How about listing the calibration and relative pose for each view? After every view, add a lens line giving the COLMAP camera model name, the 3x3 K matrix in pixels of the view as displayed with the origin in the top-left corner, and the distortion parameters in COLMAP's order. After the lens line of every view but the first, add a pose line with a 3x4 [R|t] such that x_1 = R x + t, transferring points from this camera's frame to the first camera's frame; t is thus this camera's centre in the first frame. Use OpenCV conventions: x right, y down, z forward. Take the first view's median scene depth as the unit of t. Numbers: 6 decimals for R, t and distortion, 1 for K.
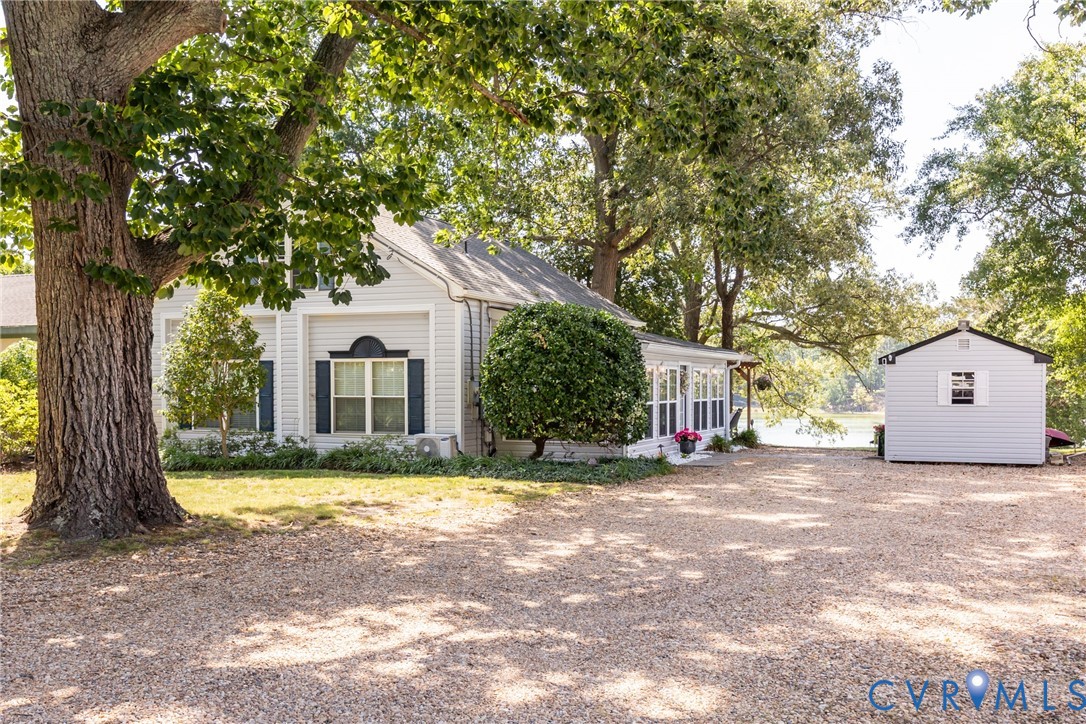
lens RADIAL K [[1108.2, 0, 540.7], [0, 1108.2, 365.6], [0, 0, 1]] dist [0.011888, 0.000000]
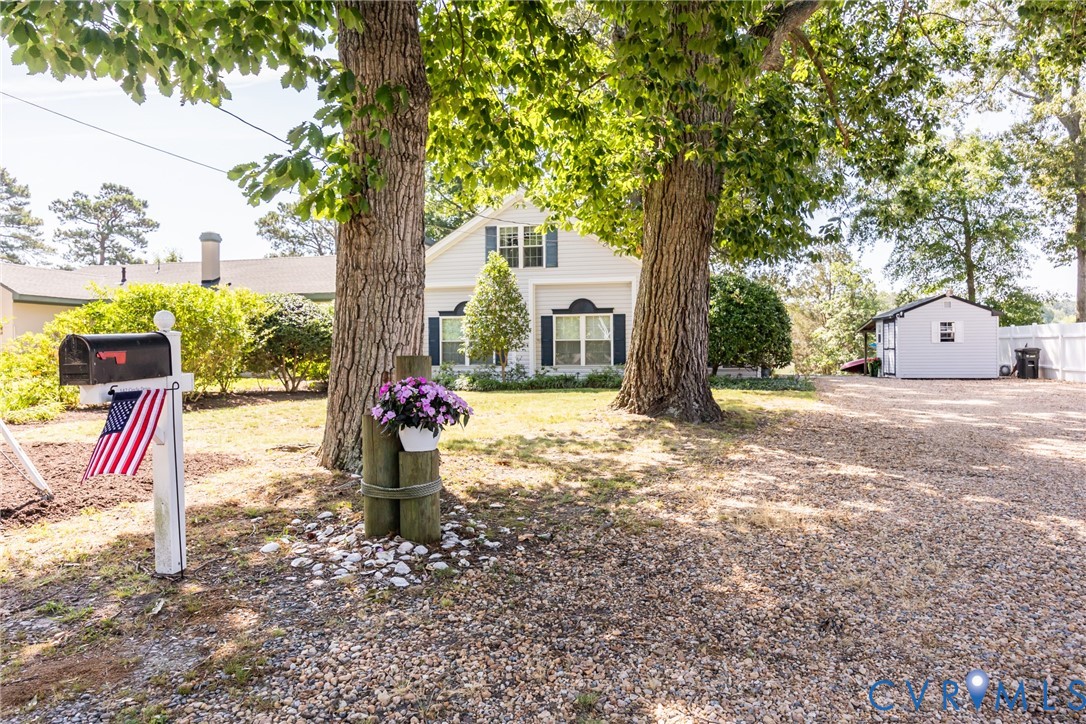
lens RADIAL K [[710.6, 0, 545.5], [0, 710.6, 354.9], [0, 0, 1]] dist [-0.009058, -0.000922]
pose [[0.987267, -0.009336, 0.158799, -0.363049], [0.004993, 0.999603, 0.027731, 0.021914], [-0.158995, -0.026585, 0.986921, 0.071271]]
